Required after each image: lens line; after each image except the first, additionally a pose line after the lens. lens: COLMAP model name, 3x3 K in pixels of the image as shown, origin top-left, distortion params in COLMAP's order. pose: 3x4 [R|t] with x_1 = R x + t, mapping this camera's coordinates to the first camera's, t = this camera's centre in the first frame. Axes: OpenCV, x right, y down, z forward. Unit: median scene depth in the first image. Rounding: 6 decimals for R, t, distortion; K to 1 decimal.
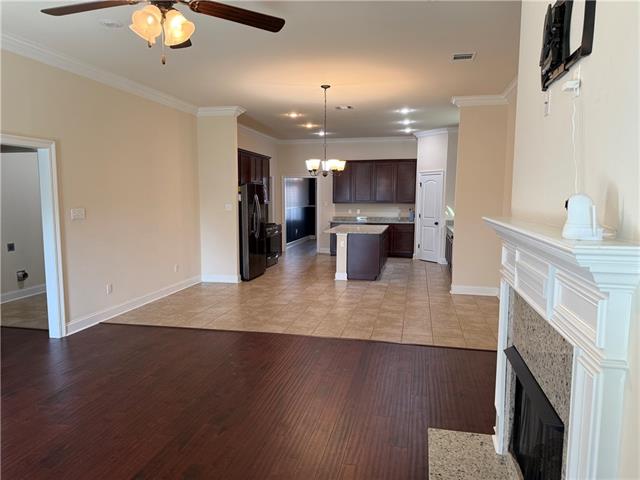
lens RADIAL K [[443.4, 0, 318.1], [0, 443.4, 240.1], [0, 0, 1]] dist [0.087539, -0.142742]
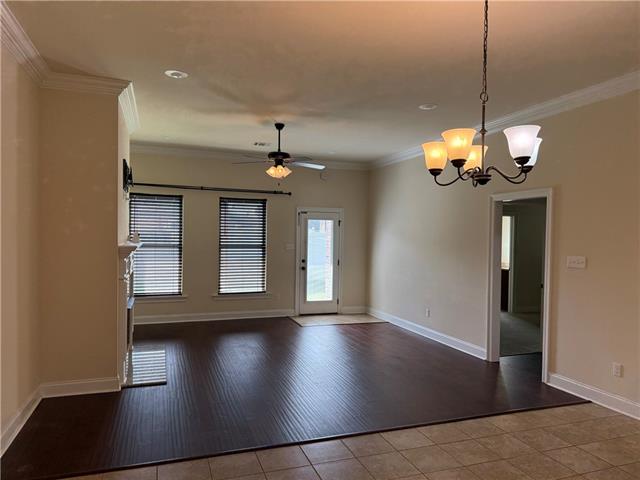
lens RADIAL K [[447.9, 0, 320.4], [0, 447.9, 242.8], [0, 0, 1]] dist [0.109838, -0.146412]
pose [[-0.843780, -0.005936, -0.536657, 0.429584], [-0.072160, 0.992114, 0.102482, -0.173470], [0.531816, 0.125197, -0.837554, 1.696607]]
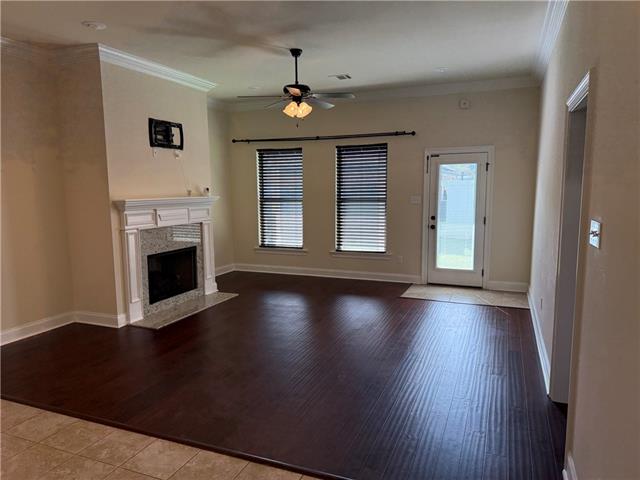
lens RADIAL K [[447.9, 0, 320.4], [0, 447.9, 242.8], [0, 0, 1]] dist [0.109838, -0.146412]
pose [[-0.985182, -0.012122, 0.171086, -0.423059], [0.026810, 0.974353, 0.223421, -0.165241], [-0.169407, 0.224697, -0.959590, 1.622325]]
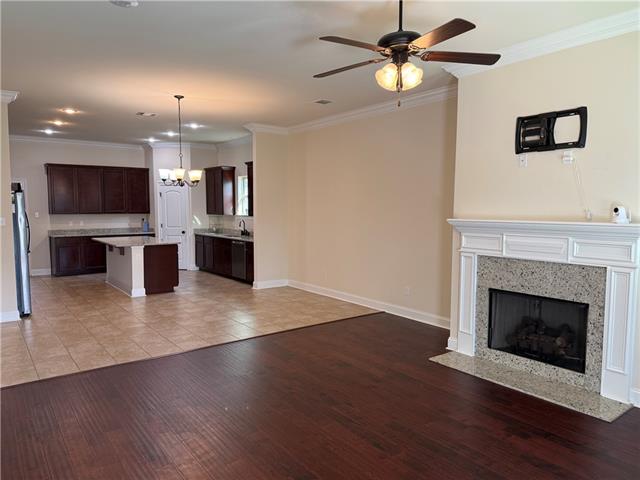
lens RADIAL K [[443.4, 0, 318.1], [0, 443.4, 240.1], [0, 0, 1]] dist [0.087539, -0.142742]
pose [[0.648382, -0.058870, 0.759036, -0.752510], [0.075154, 0.997085, 0.013135, -0.020589], [-0.757597, 0.048528, 0.650916, 0.182277]]
